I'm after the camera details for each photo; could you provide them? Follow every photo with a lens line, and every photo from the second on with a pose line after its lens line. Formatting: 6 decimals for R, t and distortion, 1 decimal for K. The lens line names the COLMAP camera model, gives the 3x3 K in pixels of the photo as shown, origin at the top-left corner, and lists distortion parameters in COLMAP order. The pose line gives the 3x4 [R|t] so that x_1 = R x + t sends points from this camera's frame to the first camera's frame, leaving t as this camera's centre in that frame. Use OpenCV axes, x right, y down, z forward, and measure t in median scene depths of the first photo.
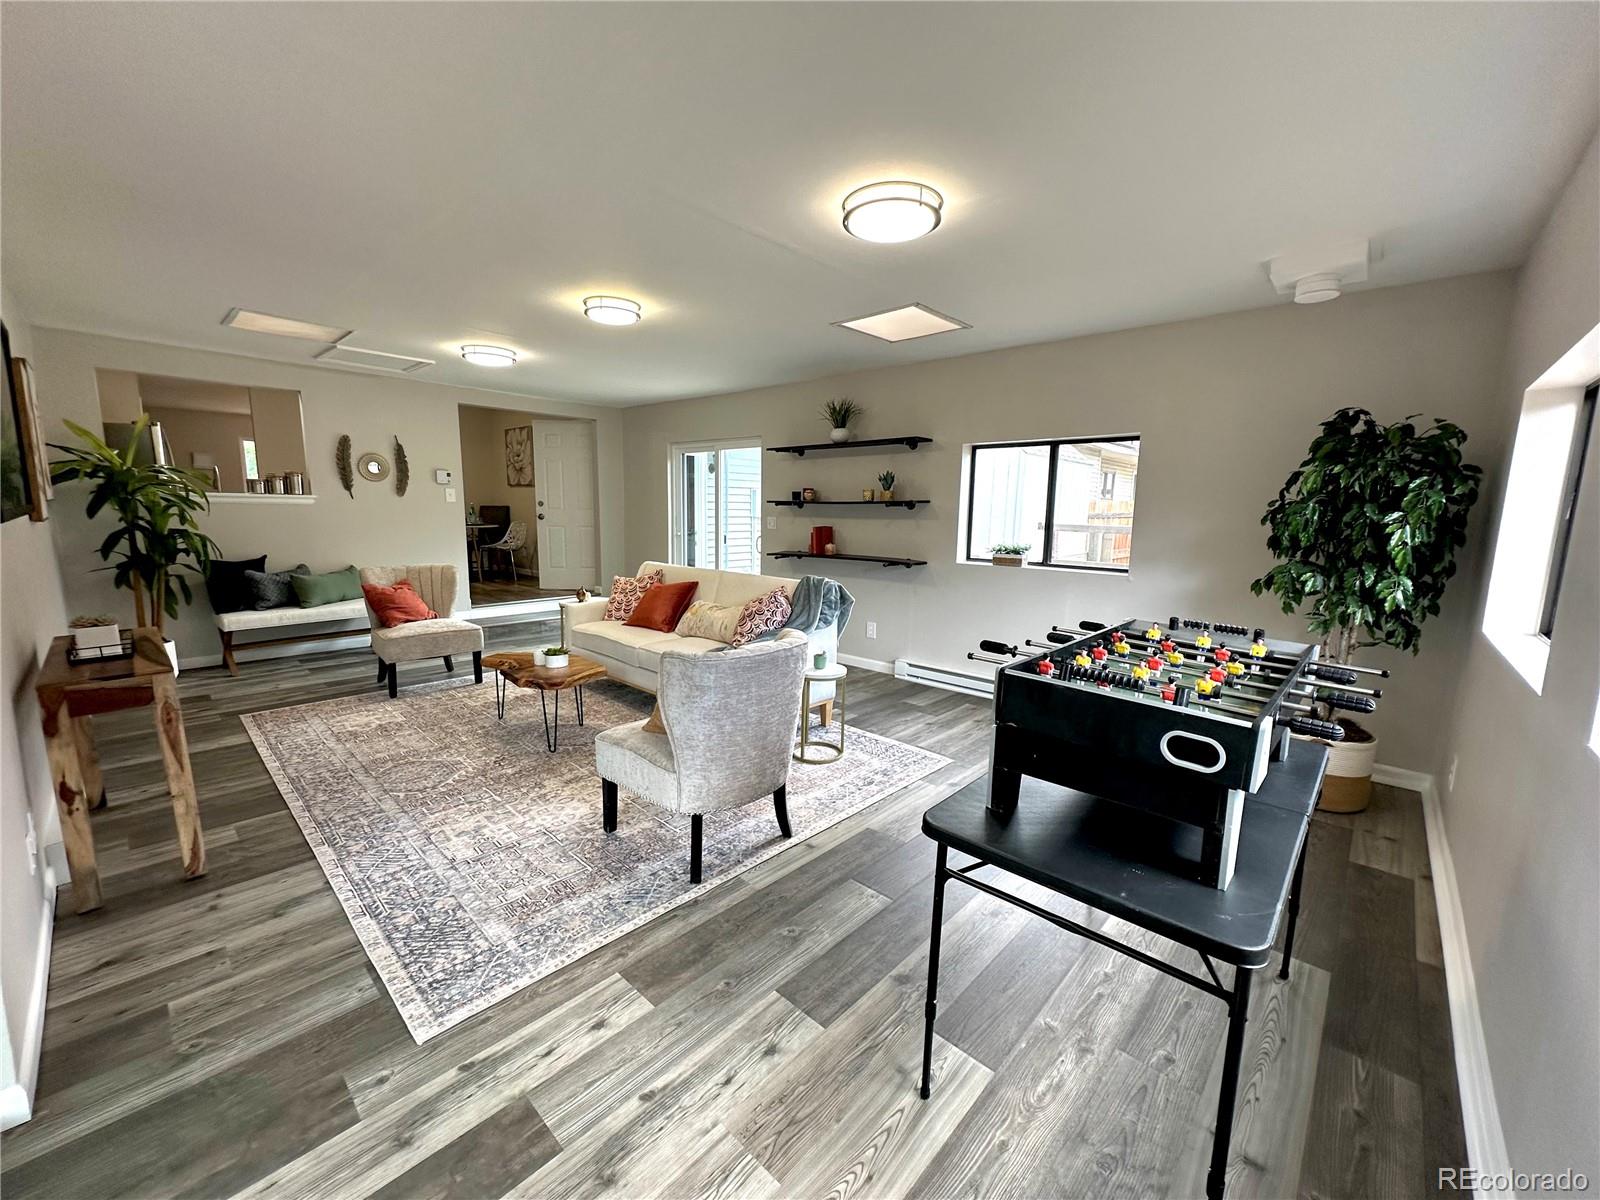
lens RADIAL K [[637.5, 0, 803.9], [0, 637.5, 601.4], [0, 0, 1]] dist [-0.002868, 0.000766]
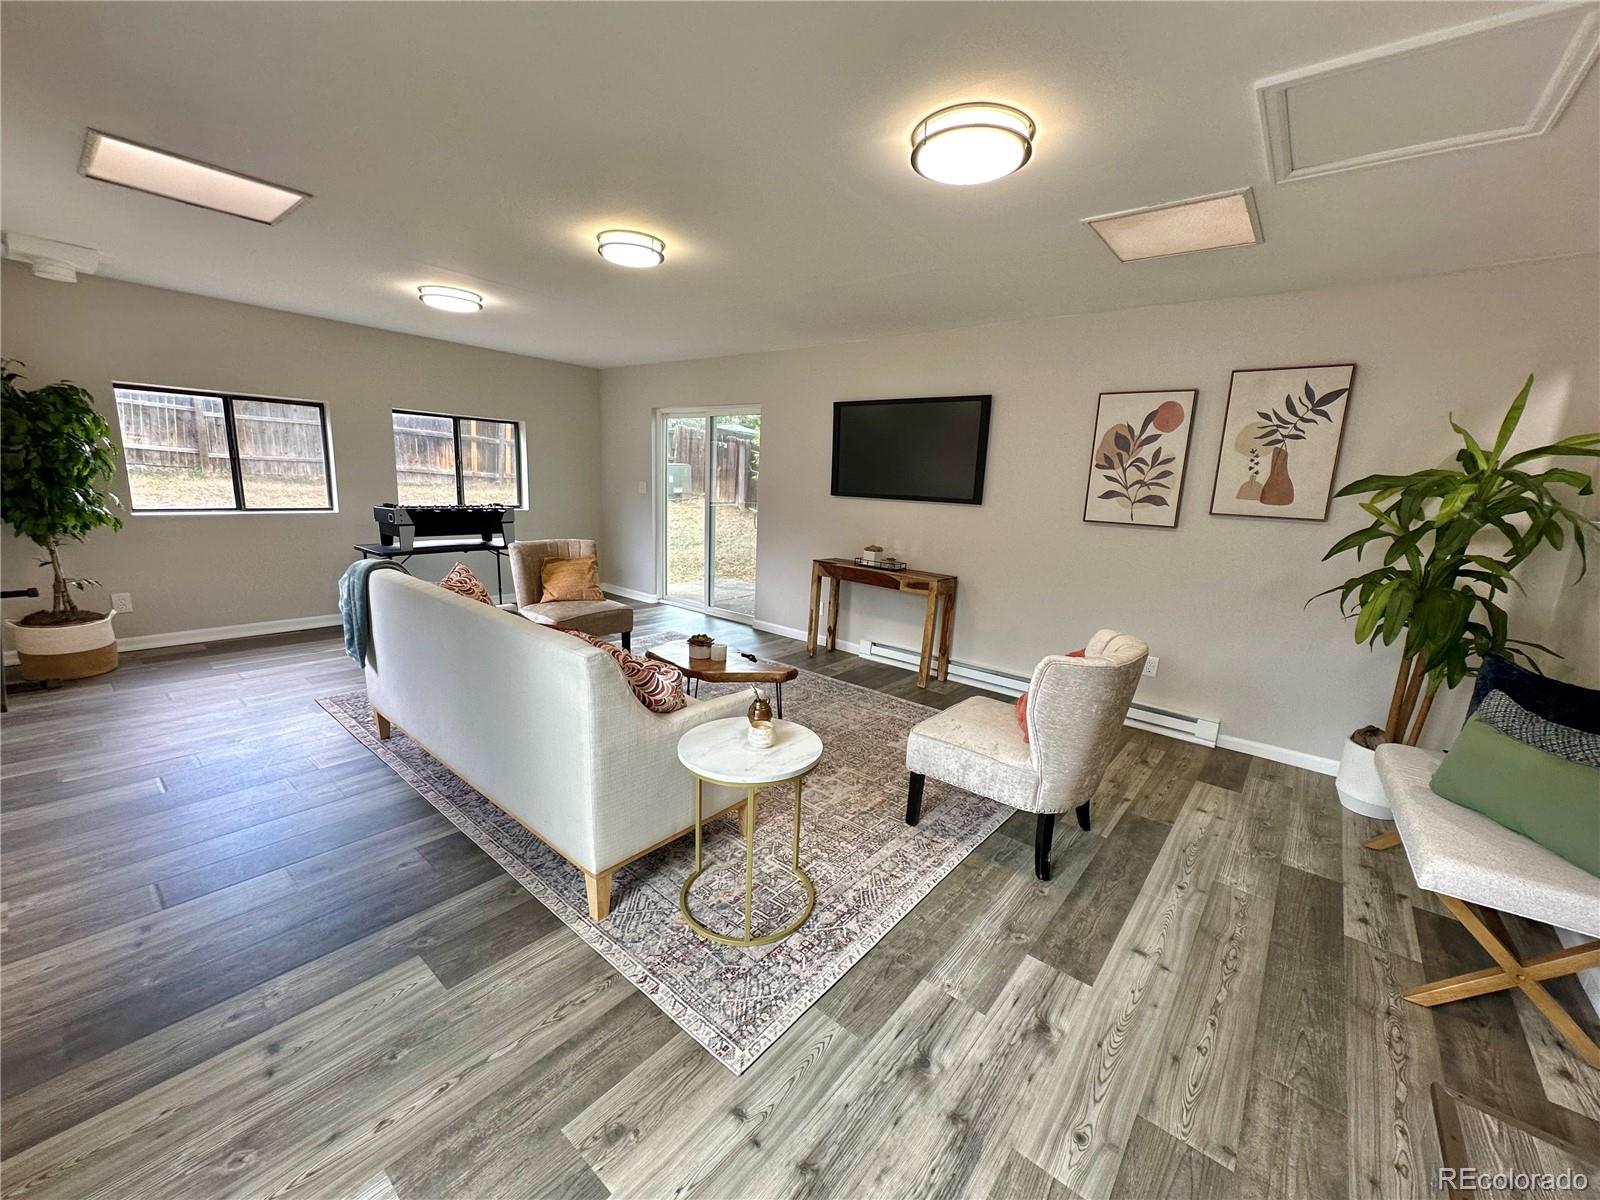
lens RADIAL K [[637.5, 0, 803.2], [0, 637.5, 600.2], [0, 0, 1]] dist [-0.002868, 0.000766]
pose [[-0.996148, -0.052831, -0.069982, -0.572967], [-0.073168, 0.940655, 0.331383, -0.370537], [0.048322, 0.335227, -0.940897, 2.290358]]
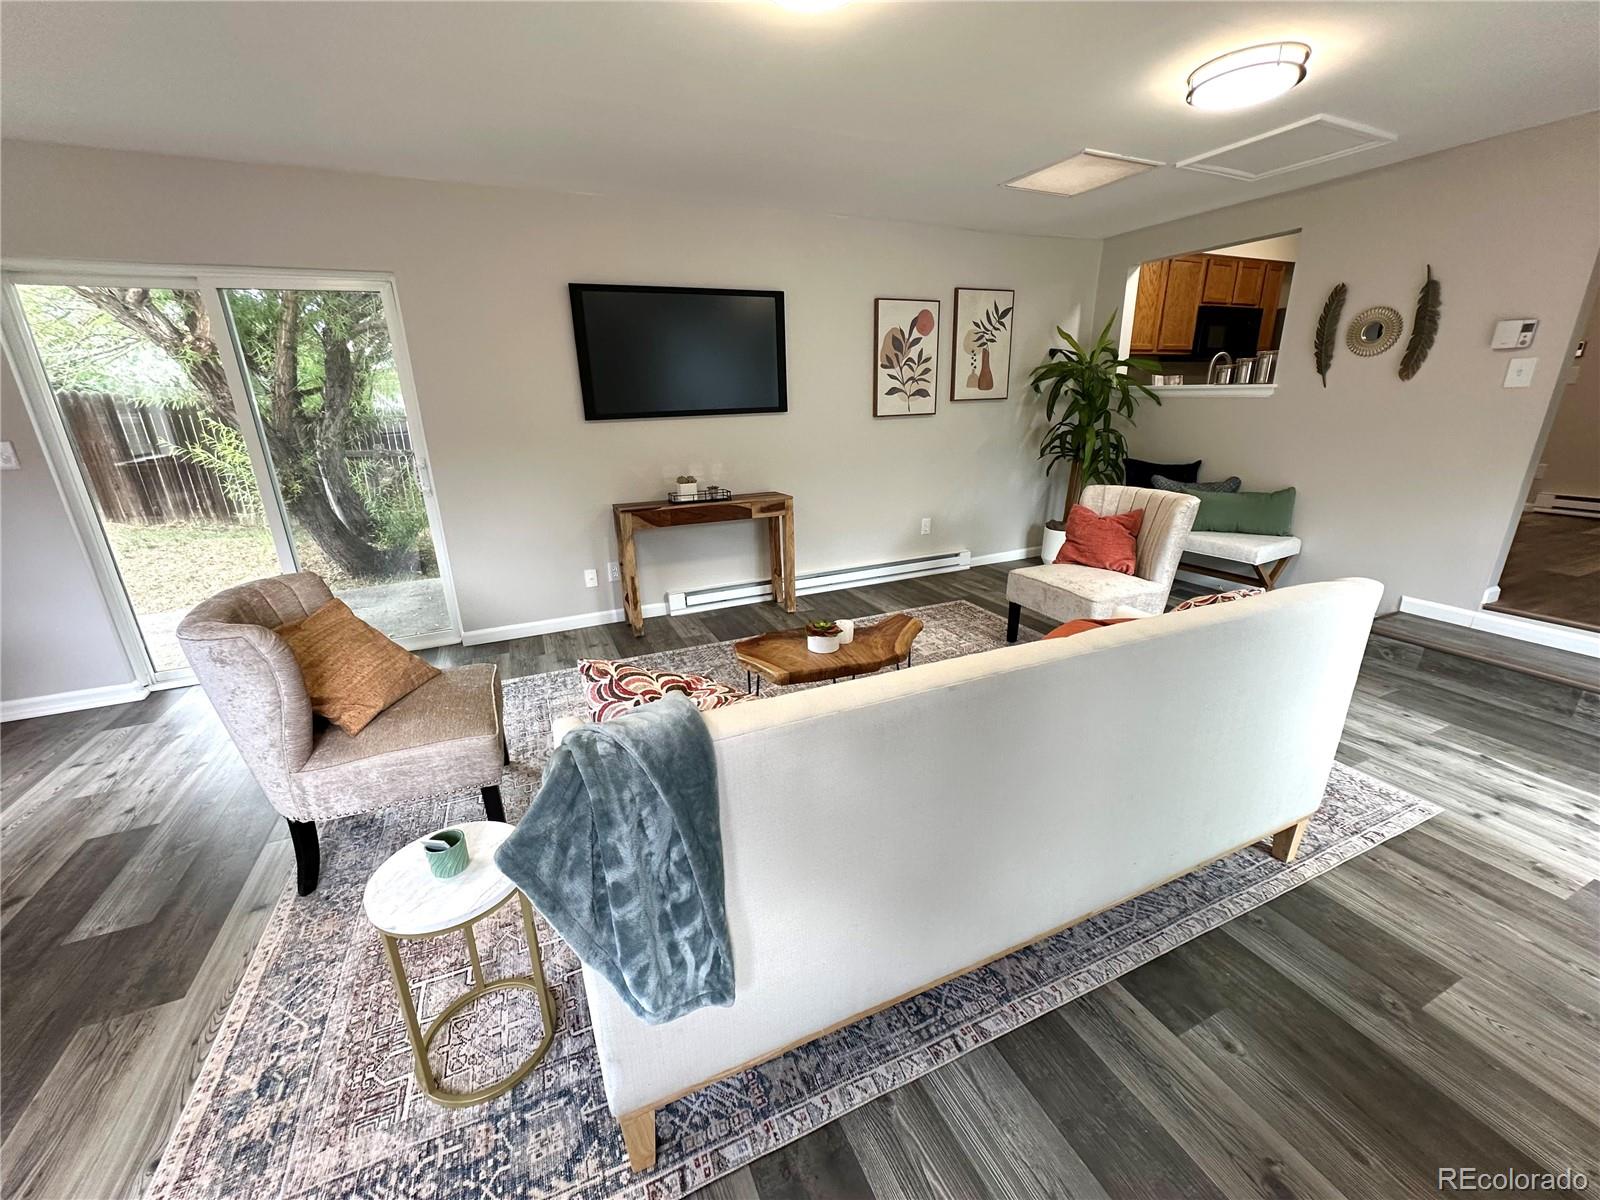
lens RADIAL K [[637.5, 0, 801.8], [0, 637.5, 602.0], [0, 0, 1]] dist [-0.002868, 0.000766]
pose [[-0.387905, 0.275841, -0.879455, 0.263036], [-0.117997, 0.931454, 0.344195, -0.220012], [0.914115, 0.237288, -0.328767, 1.460945]]
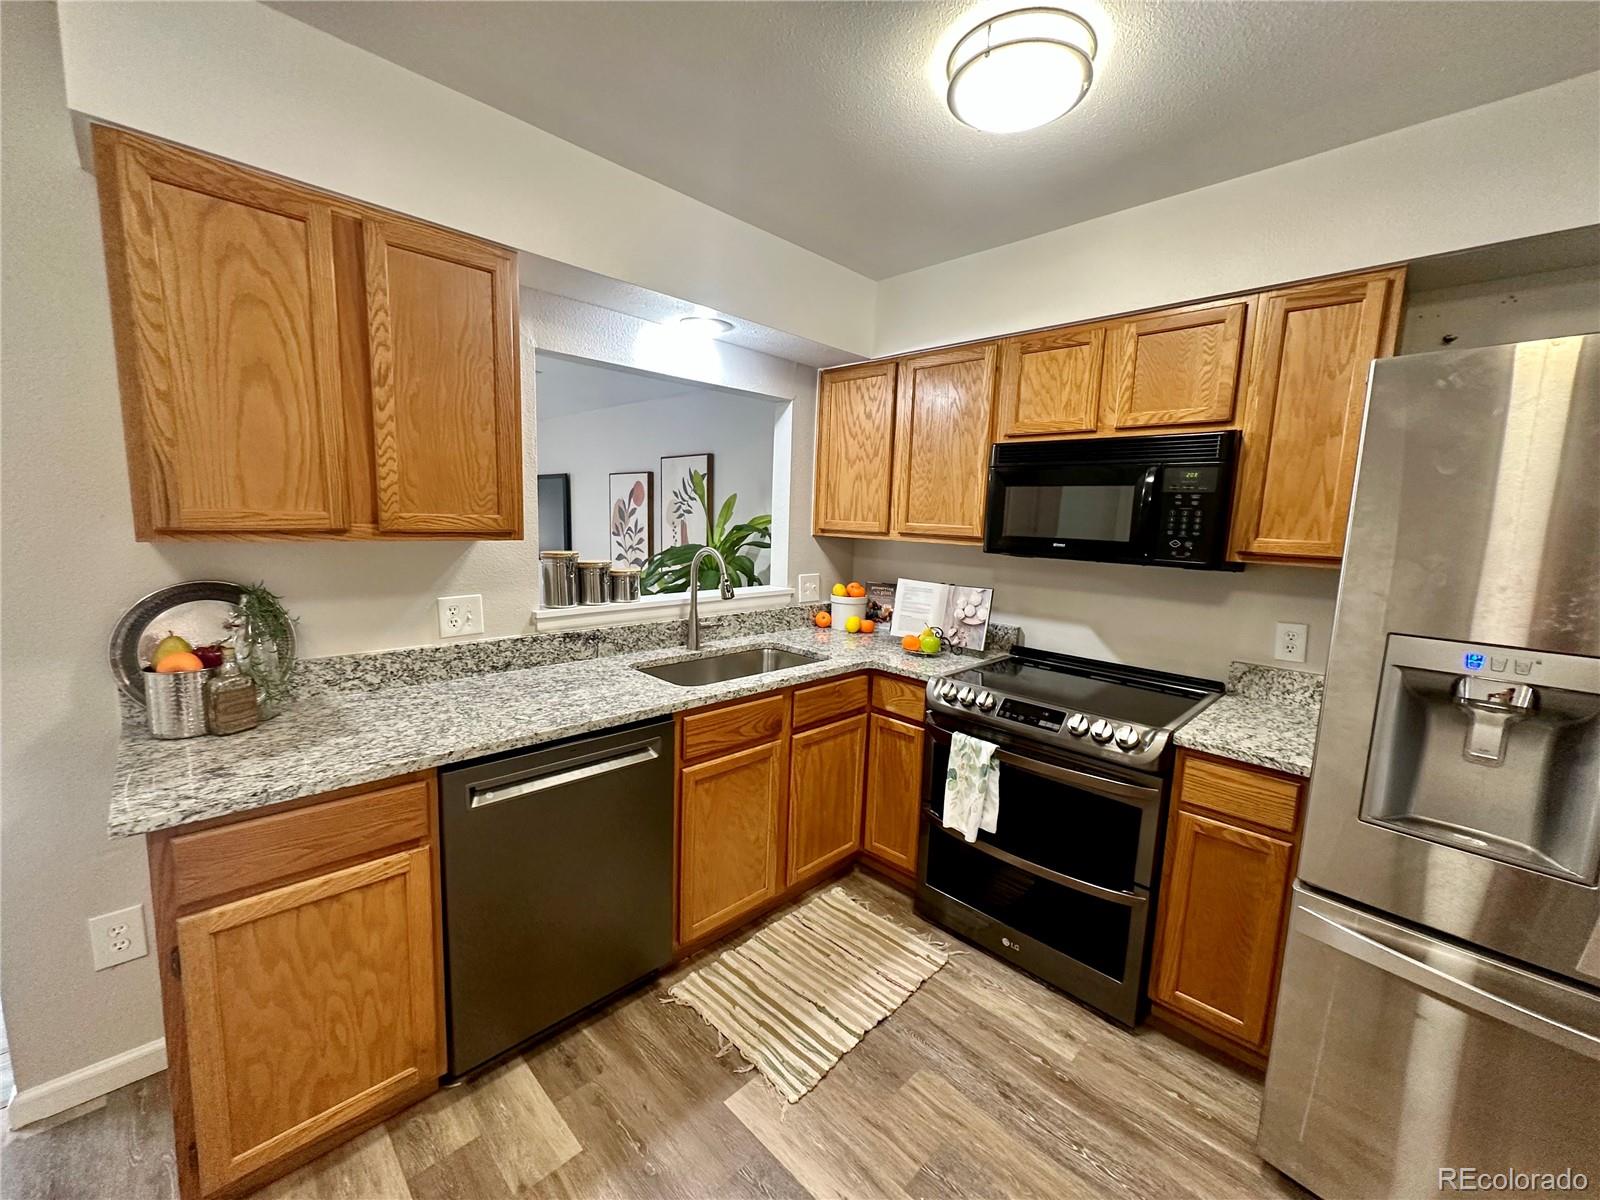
lens RADIAL K [[637.5, 0, 803.2], [0, 637.5, 603.2], [0, 0, 1]] dist [-0.002868, 0.000766]
pose [[-0.998041, -0.054681, 0.030401, -1.749187], [-0.043965, 0.958690, 0.281036, -0.531978], [-0.044513, 0.279149, -0.959216, 2.514649]]
